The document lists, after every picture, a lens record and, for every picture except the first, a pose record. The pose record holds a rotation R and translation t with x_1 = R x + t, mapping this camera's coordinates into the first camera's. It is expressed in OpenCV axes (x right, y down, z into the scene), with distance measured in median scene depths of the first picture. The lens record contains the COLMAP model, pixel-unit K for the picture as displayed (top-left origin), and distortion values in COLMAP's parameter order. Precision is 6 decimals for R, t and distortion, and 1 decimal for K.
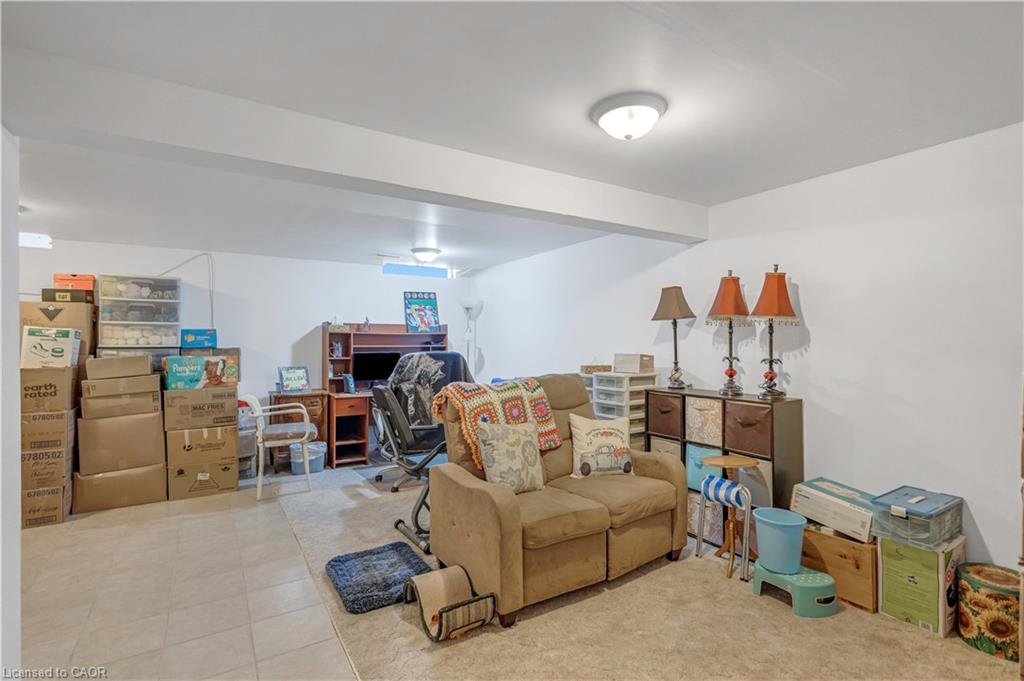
lens RADIAL K [[482.7, 0, 514.3], [0, 482.7, 340.9], [0, 0, 1]] dist [0.011083, -0.000475]
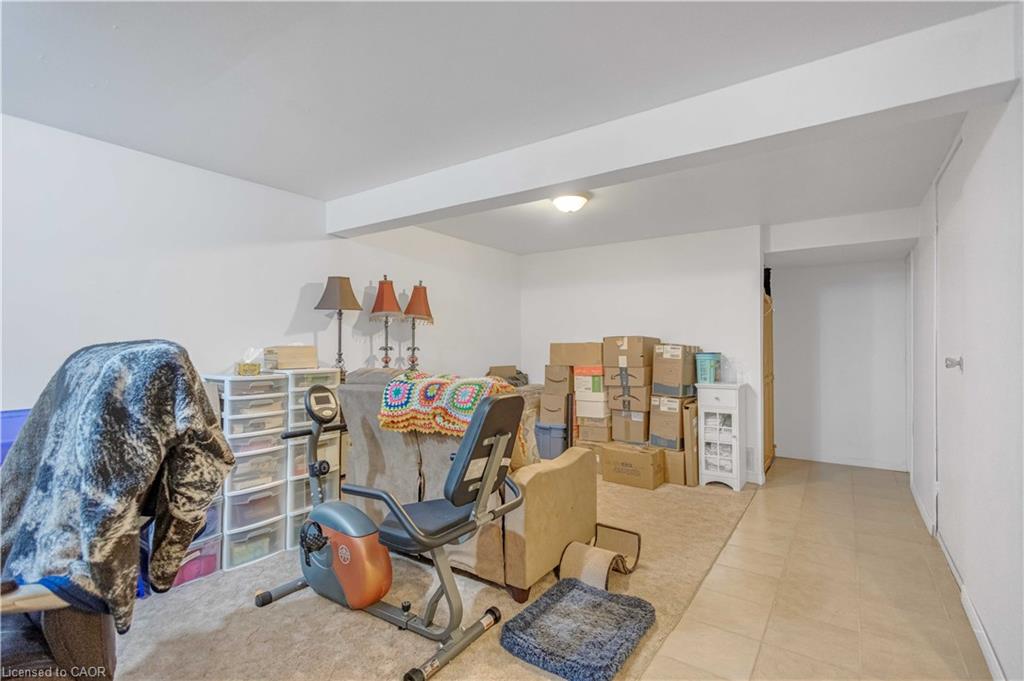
lens RADIAL K [[482.7, 0, 514.3], [0, 482.7, 340.9], [0, 0, 1]] dist [0.011083, -0.000475]
pose [[-0.402624, 0.005511, 0.915349, -0.780447], [-0.007963, 0.999923, -0.009523, 0.027646], [-0.915331, -0.011123, -0.402549, 1.187121]]
